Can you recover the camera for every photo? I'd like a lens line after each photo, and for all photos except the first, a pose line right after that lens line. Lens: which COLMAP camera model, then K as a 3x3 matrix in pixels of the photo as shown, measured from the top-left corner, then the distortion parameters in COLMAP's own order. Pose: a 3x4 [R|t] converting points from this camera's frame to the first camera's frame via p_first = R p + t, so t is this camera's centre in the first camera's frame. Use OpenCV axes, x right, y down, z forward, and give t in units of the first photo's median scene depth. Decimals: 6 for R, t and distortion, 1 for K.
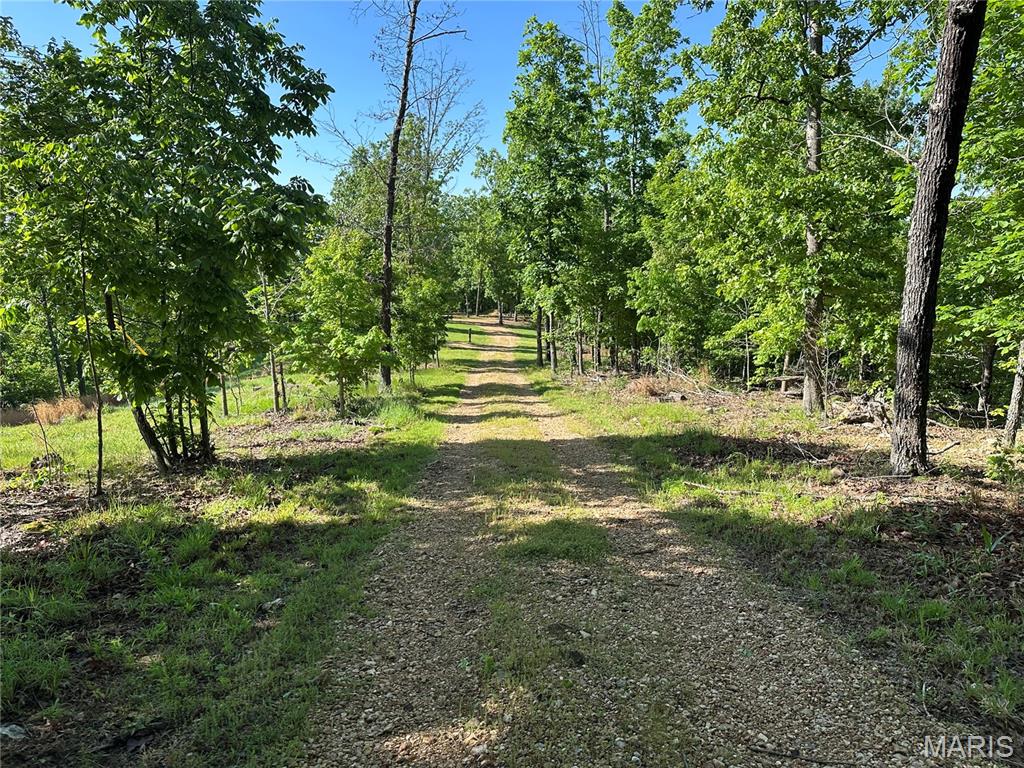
lens RADIAL K [[713.9, 0, 503.4], [0, 713.9, 391.2], [0, 0, 1]] dist [0.076734, -0.013629]
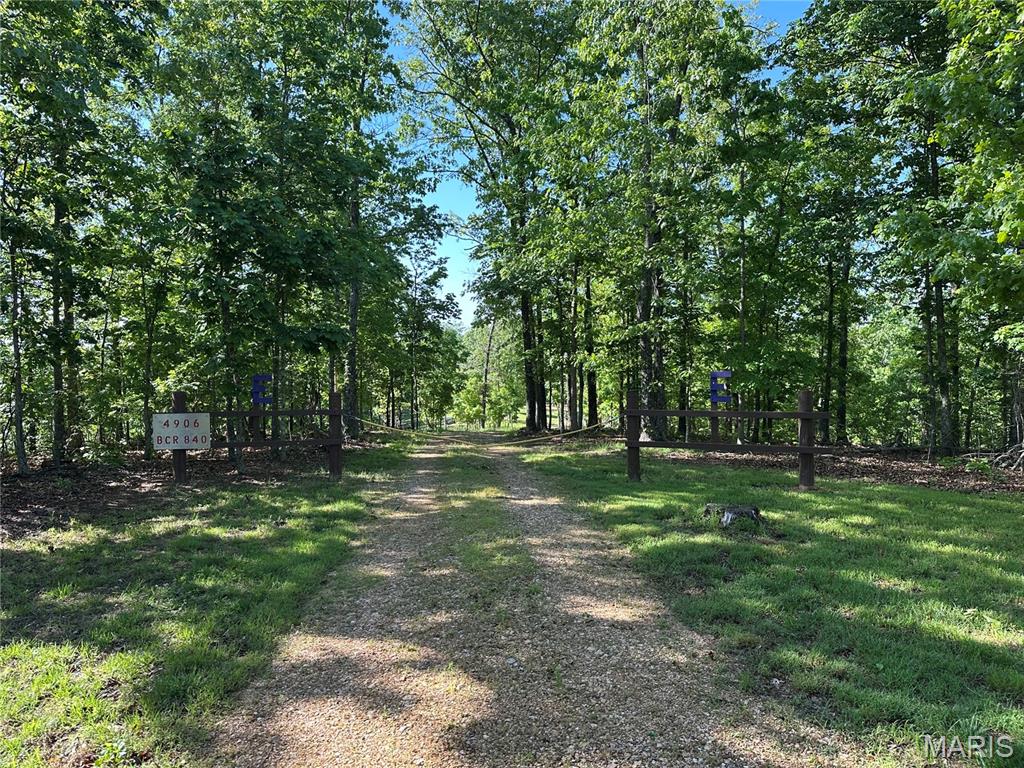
lens RADIAL K [[713.9, 0, 510.3], [0, 713.9, 387.4], [0, 0, 1]] dist [0.076734, -0.013629]
pose [[0.989901, 0.012200, -0.141236, 0.243986], [-0.030592, 0.991199, -0.128799, 0.141277], [0.138421, 0.131819, 0.981562, -1.264226]]
